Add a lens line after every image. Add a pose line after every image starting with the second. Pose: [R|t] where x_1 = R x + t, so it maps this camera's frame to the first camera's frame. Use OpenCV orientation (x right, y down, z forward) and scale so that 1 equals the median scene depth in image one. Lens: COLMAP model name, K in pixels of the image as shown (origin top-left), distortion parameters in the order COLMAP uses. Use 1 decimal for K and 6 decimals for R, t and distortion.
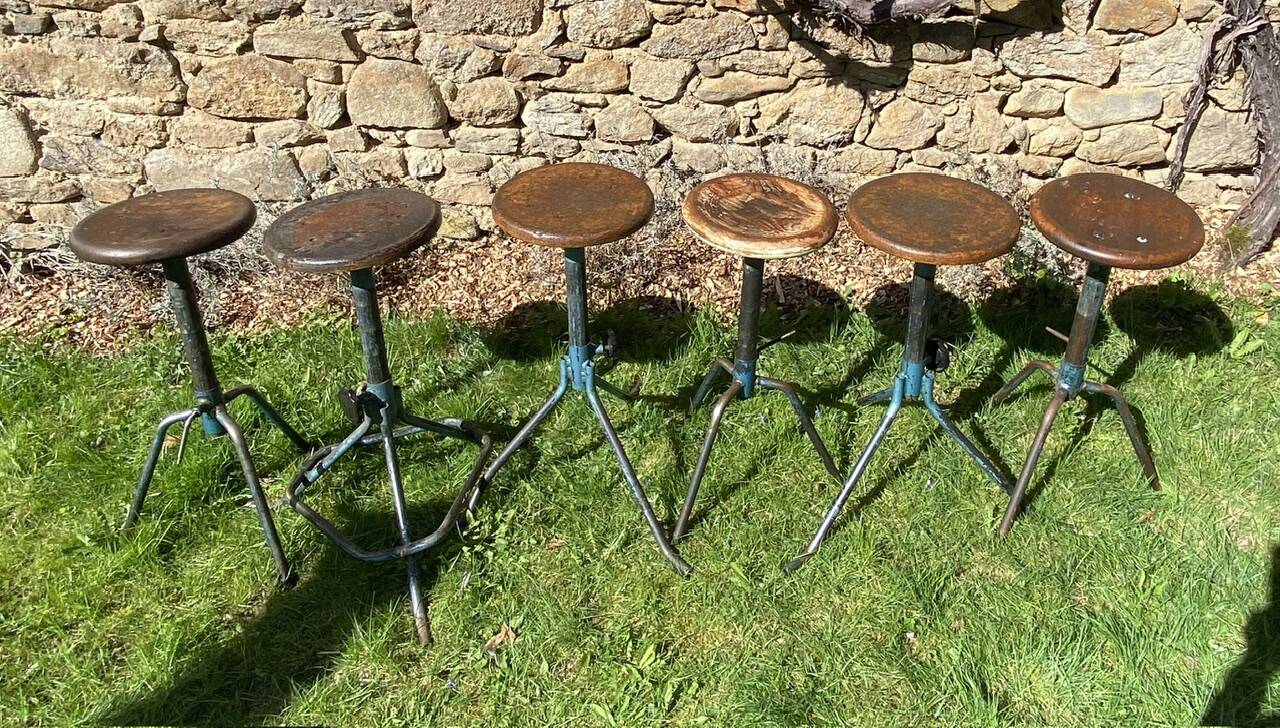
lens RADIAL K [[949.2, 0, 687.9], [0, 949.2, 200.7], [0, 0, 1]] dist [0.084177, -0.101411]
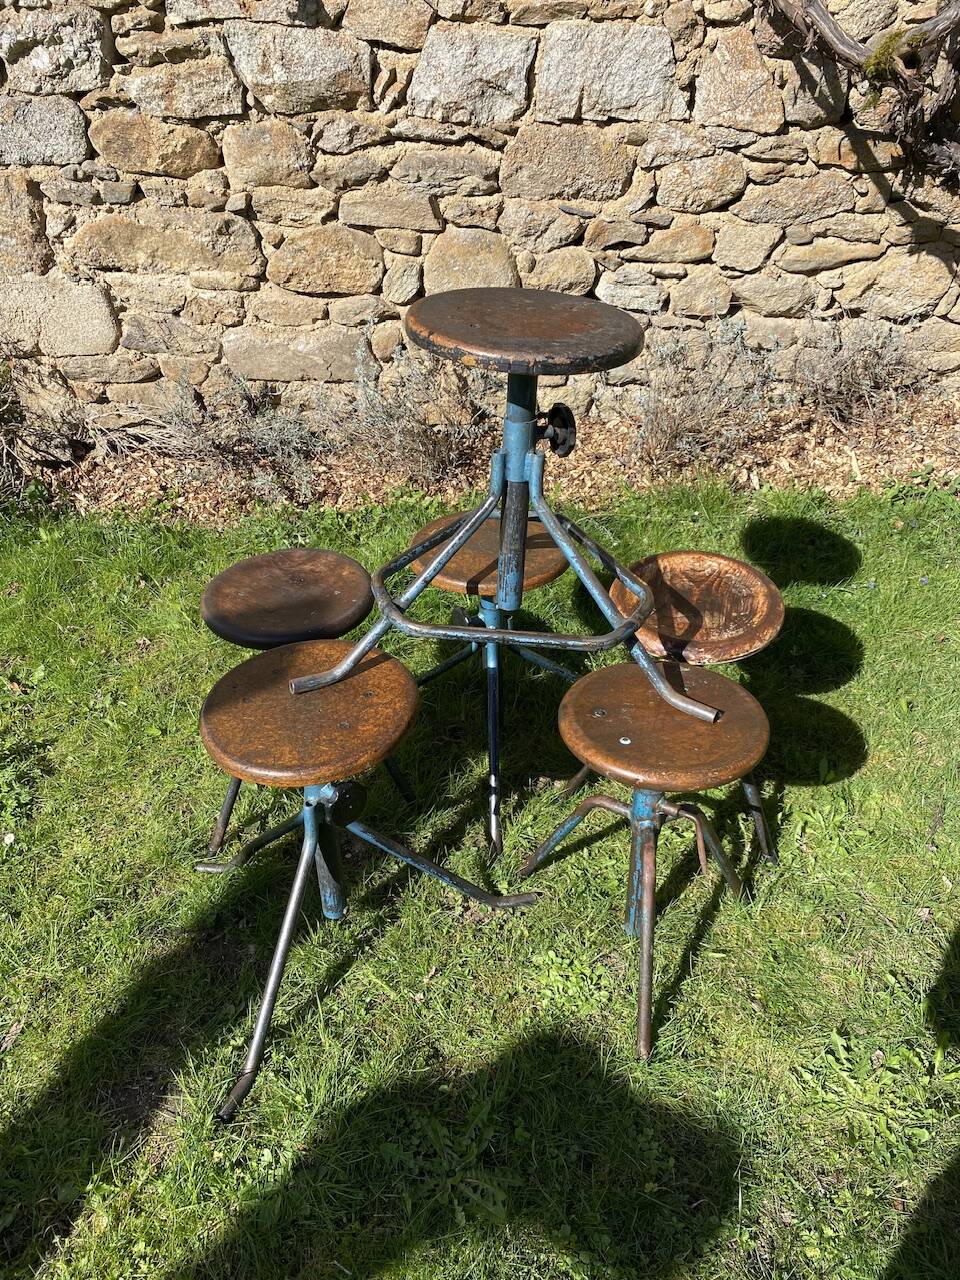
lens RADIAL K [[978.3, 0, 477.7], [0, 978.3, 633.5], [0, 0, 1]] dist [0.013225, -0.000778]
pose [[0.999408, 0.006059, -0.033876, -0.264766], [0.001457, 0.976047, 0.217556, 0.037657], [0.034383, -0.217476, 0.975460, -0.063430]]
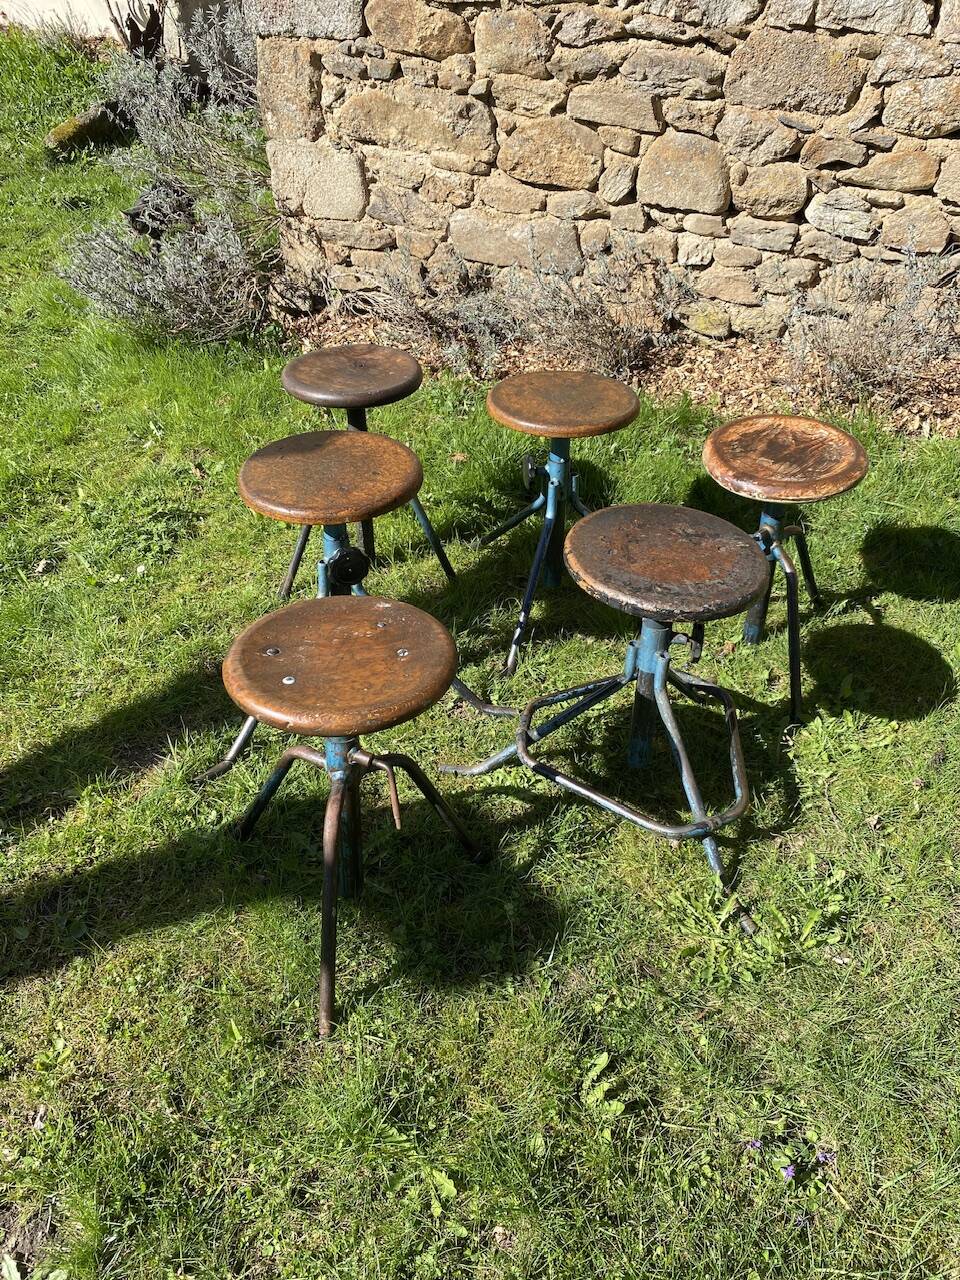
lens RADIAL K [[978.3, 0, 490.5], [0, 978.3, 642.4], [0, 0, 1]] dist [0.013225, -0.000778]
pose [[0.923328, 0.240508, -0.299369, -0.067435], [-0.156638, 0.947659, 0.278222, 0.102167], [0.350614, -0.209998, 0.912672, -0.117923]]
